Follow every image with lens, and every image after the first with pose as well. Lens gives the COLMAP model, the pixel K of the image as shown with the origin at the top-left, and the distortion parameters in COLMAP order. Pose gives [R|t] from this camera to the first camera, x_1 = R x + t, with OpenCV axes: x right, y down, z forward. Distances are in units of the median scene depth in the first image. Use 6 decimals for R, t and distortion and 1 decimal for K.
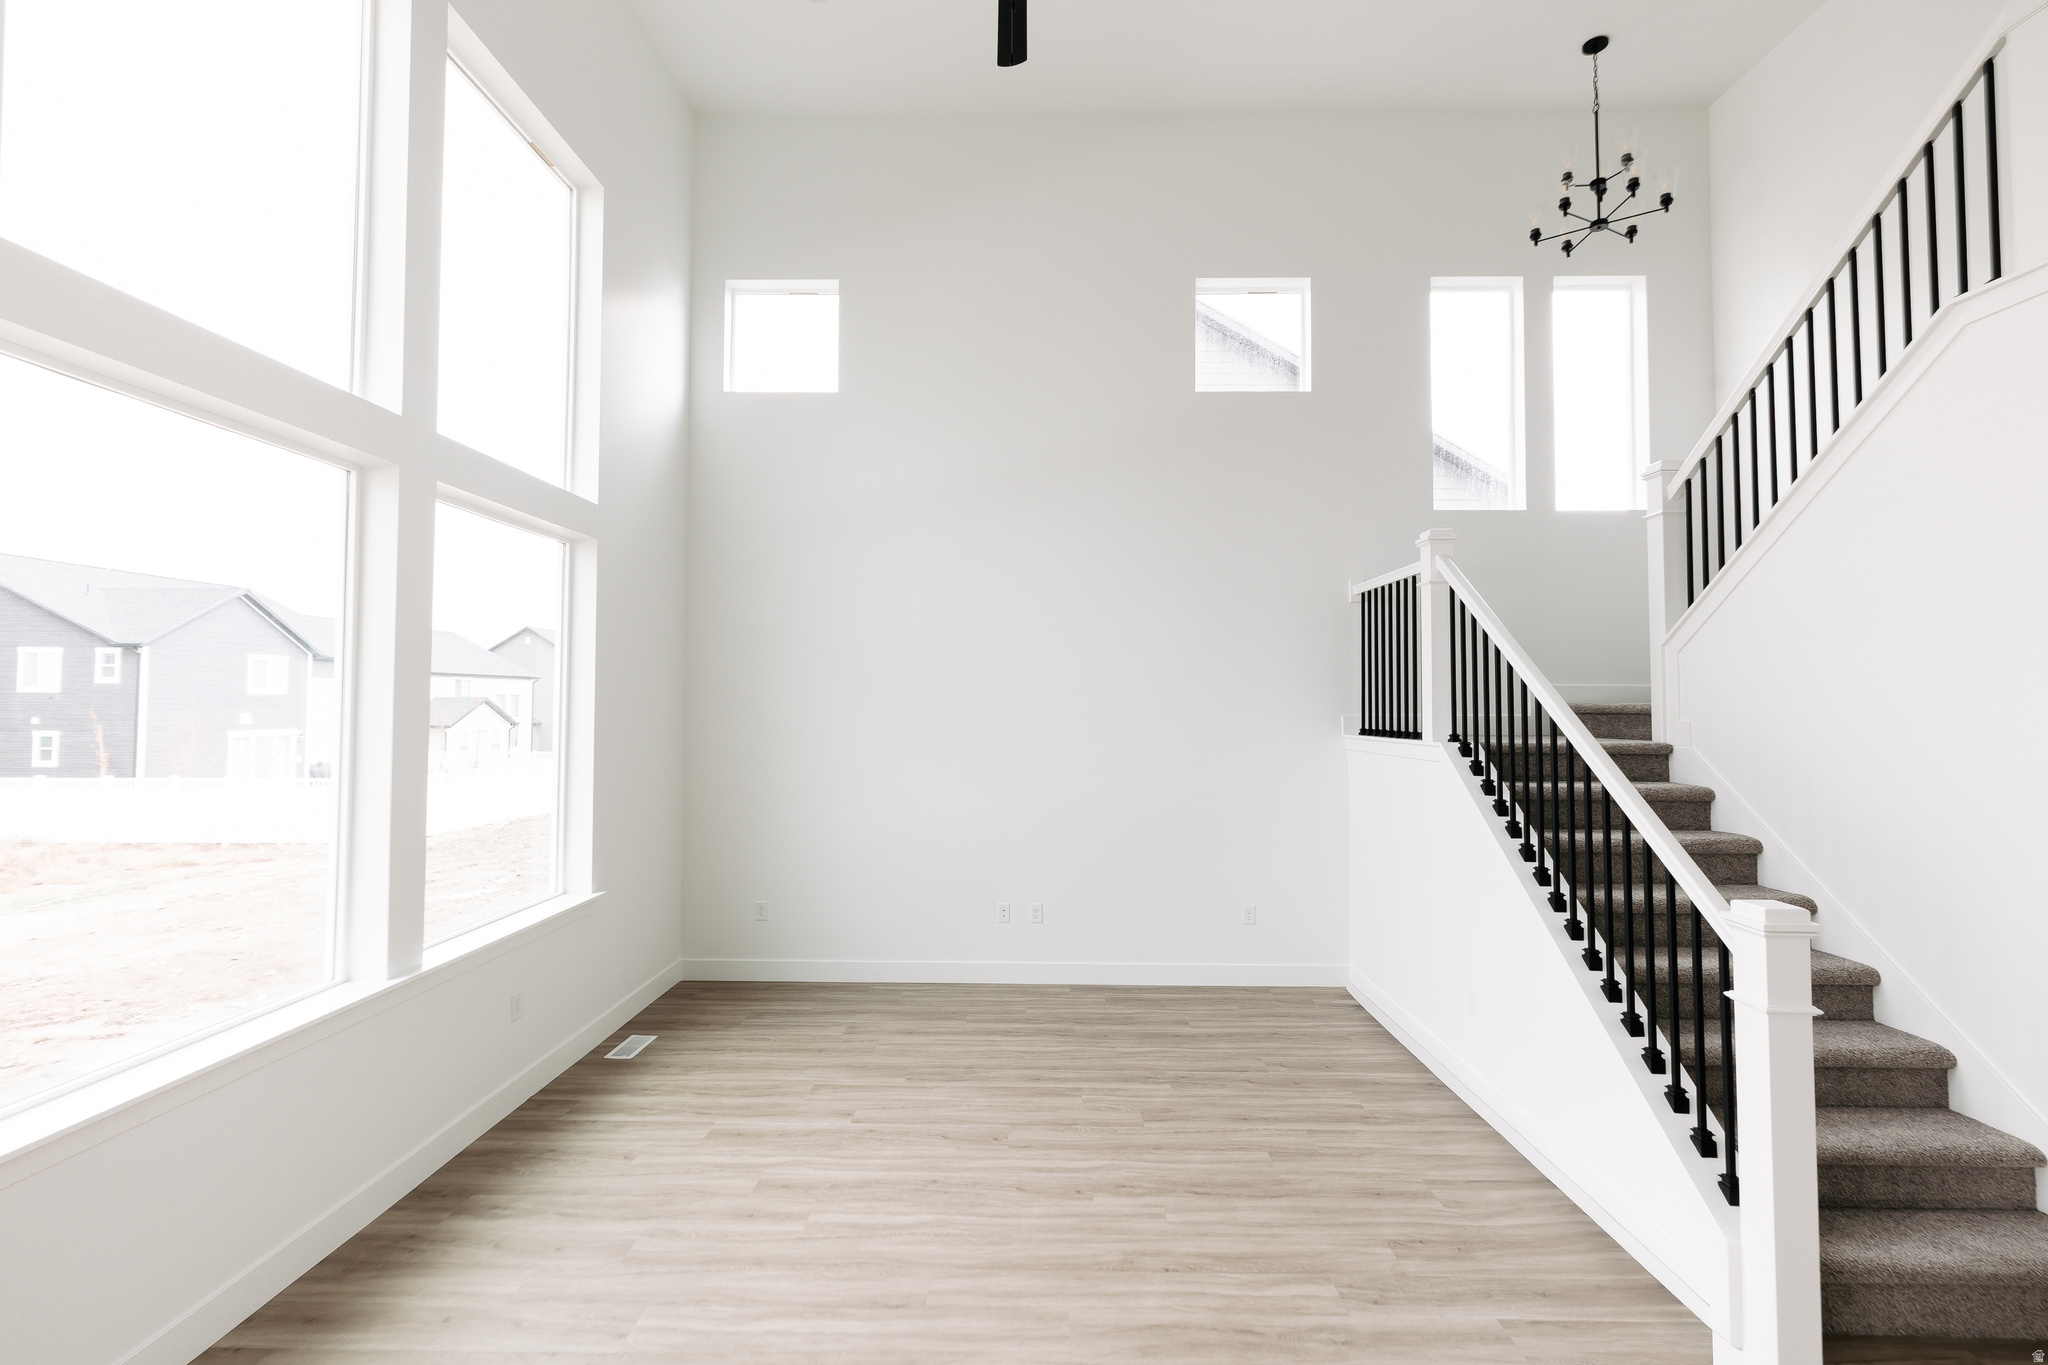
lens RADIAL K [[889.2, 0, 1022.1], [0, 889.2, 668.6], [0, 0, 1]] dist [0.000025, -0.000130]
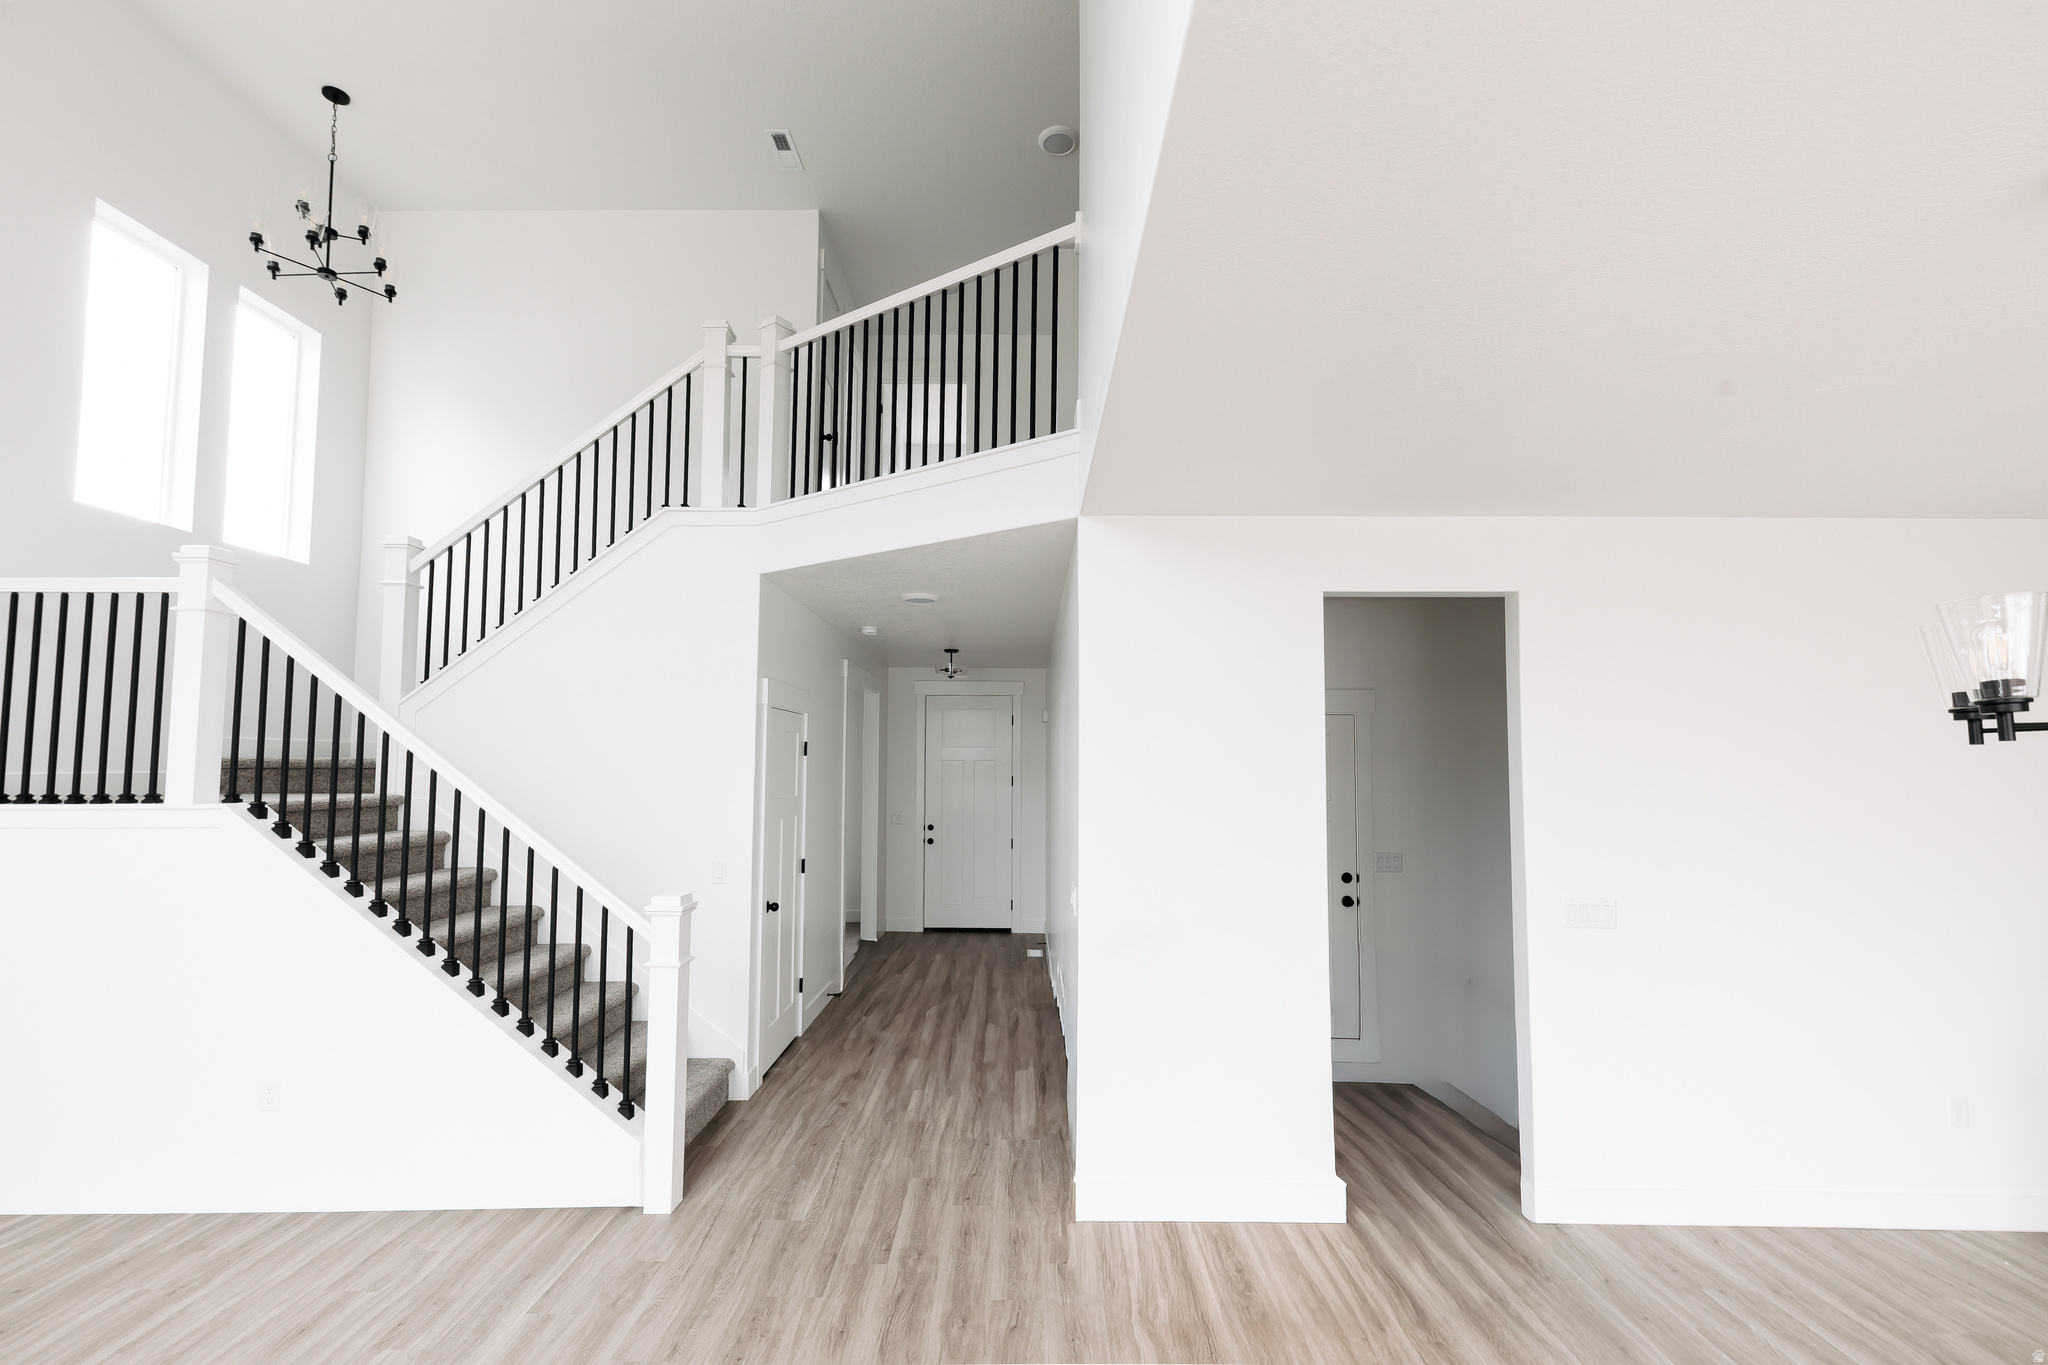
lens RADIAL K [[889.2, 0, 1021.1], [0, 889.2, 714.9], [0, 0, 1]] dist [0.000025, -0.000130]
pose [[-0.018721, 0.051530, 0.998496, -0.457427], [-0.036965, 0.997953, -0.052195, 0.017987], [-0.999141, -0.037887, -0.016778, 0.319378]]
